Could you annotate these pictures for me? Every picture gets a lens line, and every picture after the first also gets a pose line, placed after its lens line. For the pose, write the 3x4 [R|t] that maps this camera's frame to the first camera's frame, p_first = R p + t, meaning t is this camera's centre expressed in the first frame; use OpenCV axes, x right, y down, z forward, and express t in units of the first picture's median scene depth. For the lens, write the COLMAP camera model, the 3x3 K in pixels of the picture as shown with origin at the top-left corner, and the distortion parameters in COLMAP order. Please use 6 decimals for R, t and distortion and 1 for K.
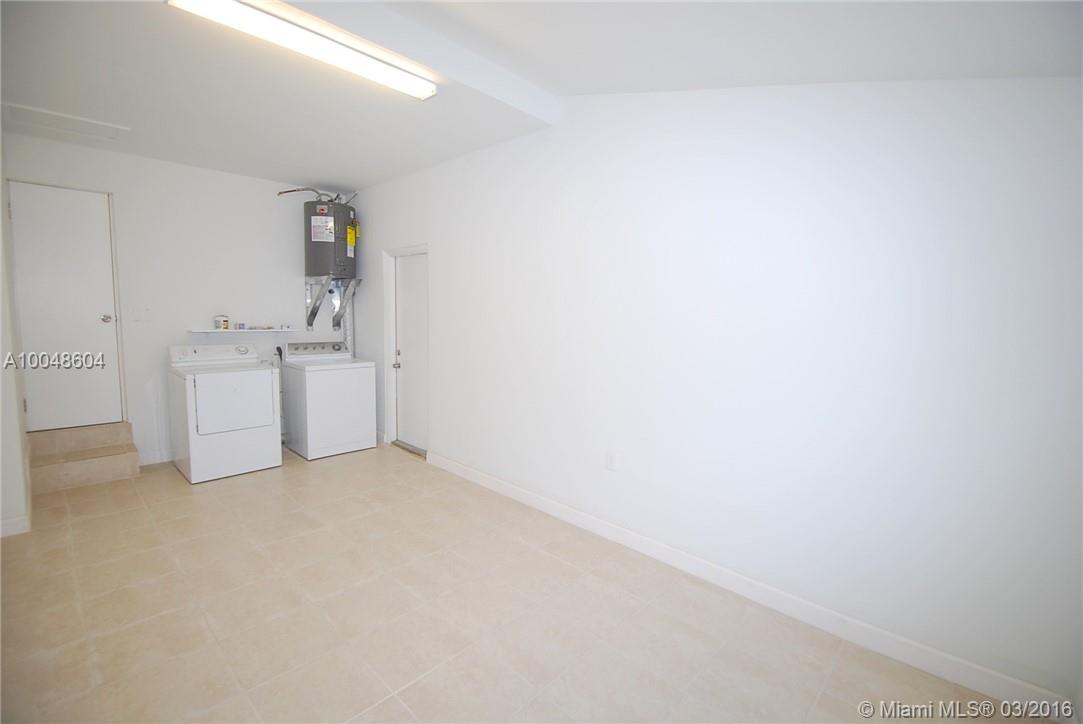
lens RADIAL K [[477.5, 0, 542.9], [0, 477.5, 362.3], [0, 0, 1]] dist [-0.006641, -0.004920]
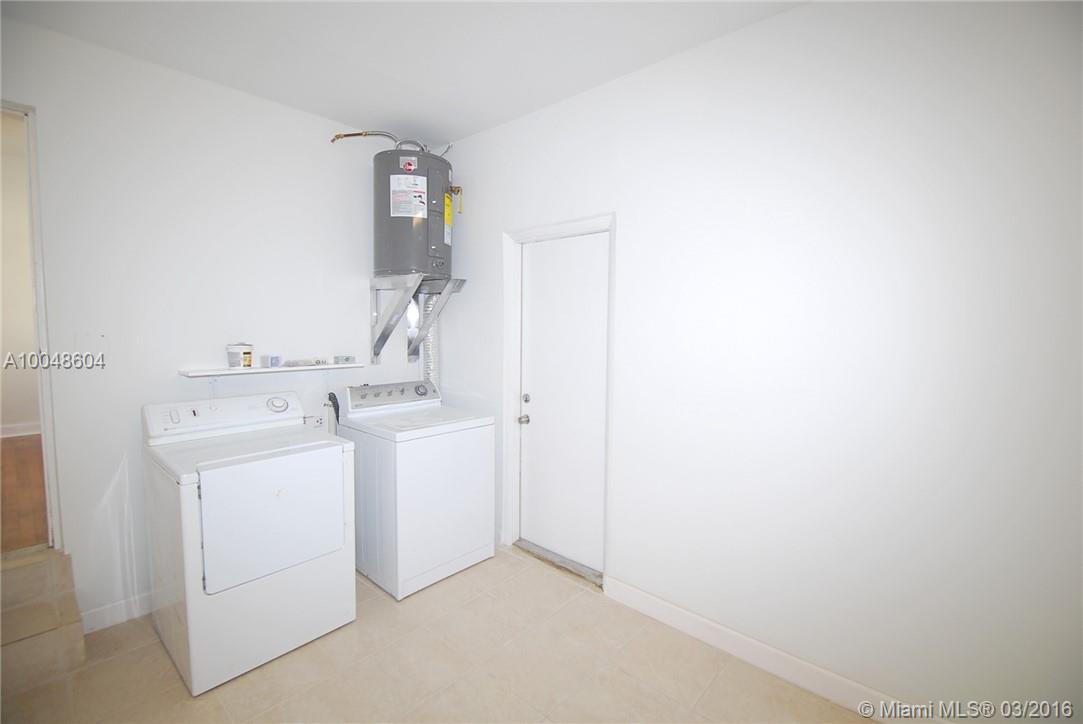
lens RADIAL K [[477.5, 0, 538.9], [0, 477.5, 360.7], [0, 0, 1]] dist [-0.006641, -0.004920]
pose [[0.999498, -0.013493, 0.028659, -0.312973], [0.014391, 0.999404, -0.031372, -0.050887], [-0.028219, 0.031769, 0.999097, 0.395409]]
